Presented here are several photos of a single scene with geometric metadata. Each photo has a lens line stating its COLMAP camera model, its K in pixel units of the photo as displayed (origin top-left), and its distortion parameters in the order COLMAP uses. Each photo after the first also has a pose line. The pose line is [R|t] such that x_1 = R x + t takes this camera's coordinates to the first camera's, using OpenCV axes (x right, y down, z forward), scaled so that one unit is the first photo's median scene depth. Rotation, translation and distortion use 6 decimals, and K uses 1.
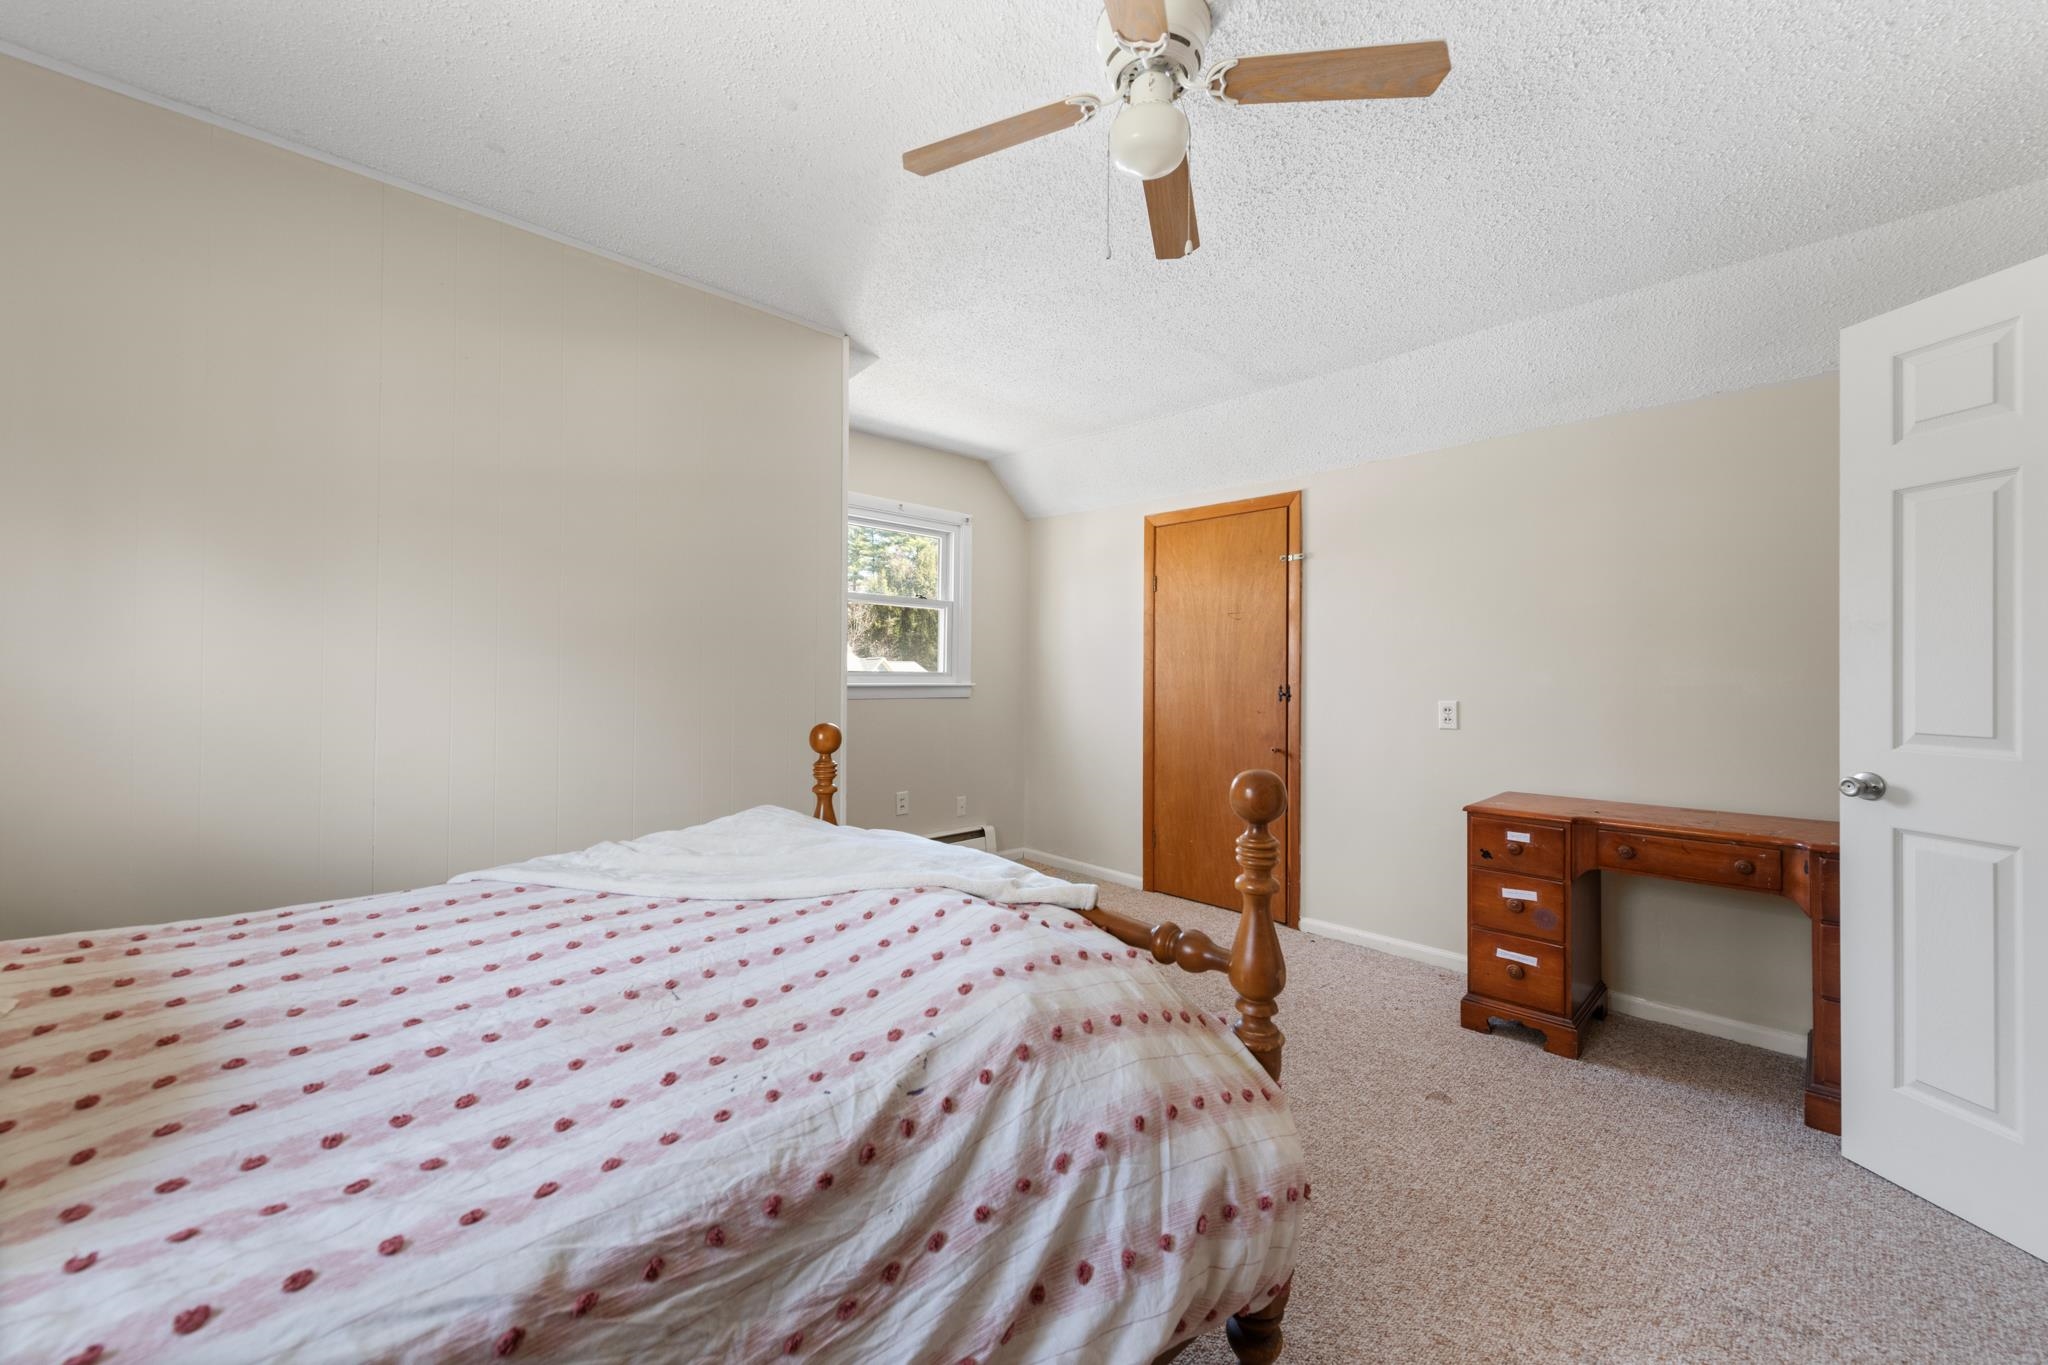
lens RADIAL K [[789.6, 0, 1026.6], [0, 789.6, 673.2], [0, 0, 1]] dist [-0.011286, 0.000076]
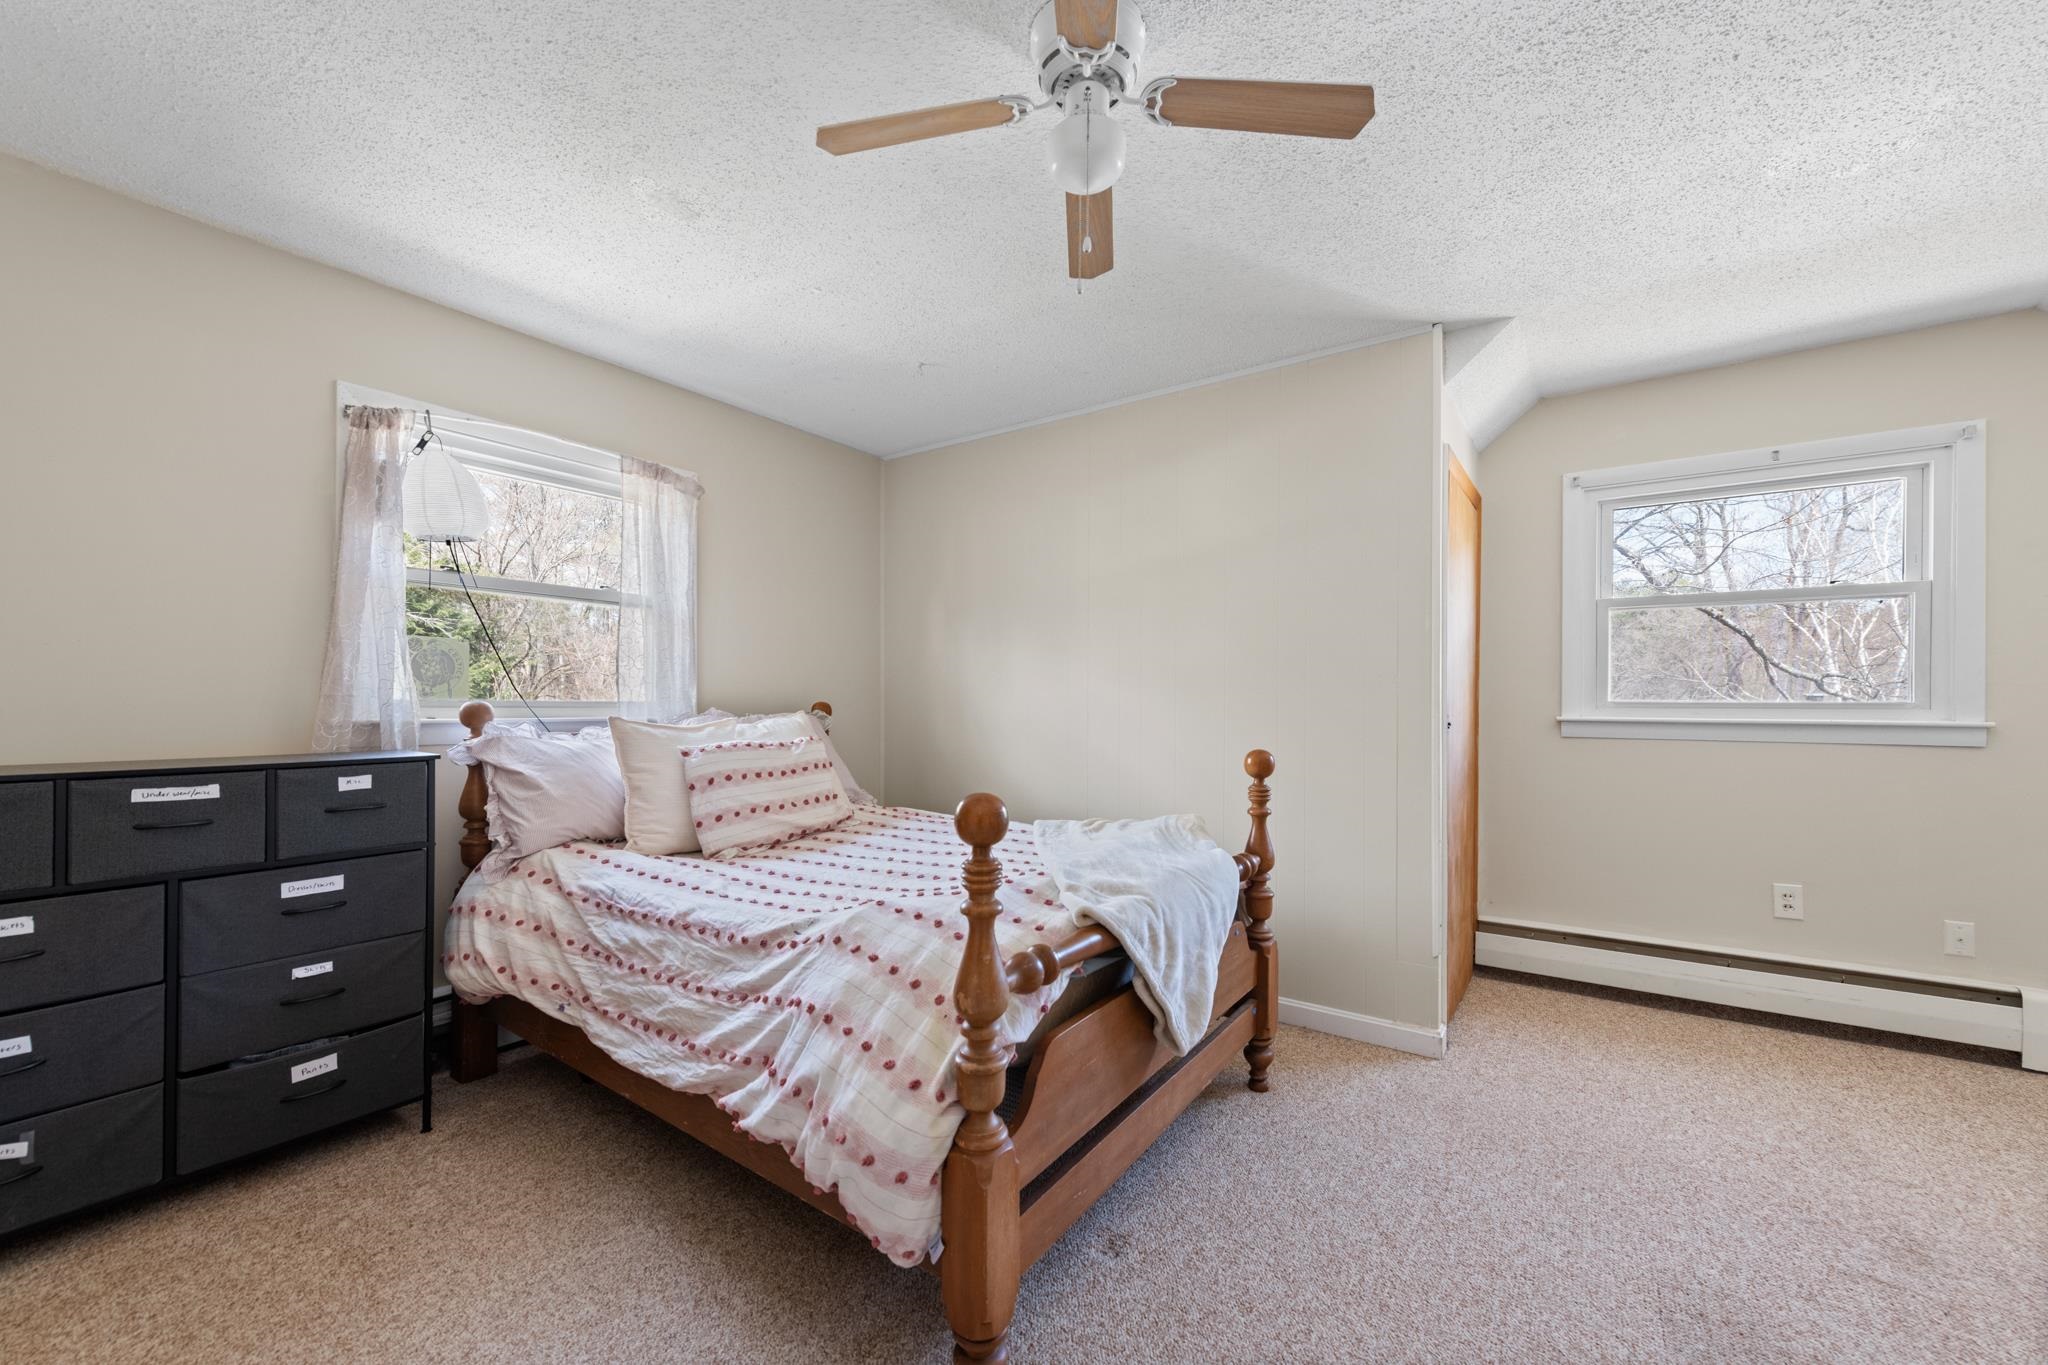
lens RADIAL K [[798.2, 0, 1023.5], [0, 798.2, 692.0], [0, 0, 1]] dist [0.001216, 0.000077]
pose [[0.197773, -0.015672, -0.980122, 1.610646], [-0.000554, 0.999870, -0.016099, 0.007259], [0.980248, 0.003727, 0.197739, 1.042110]]
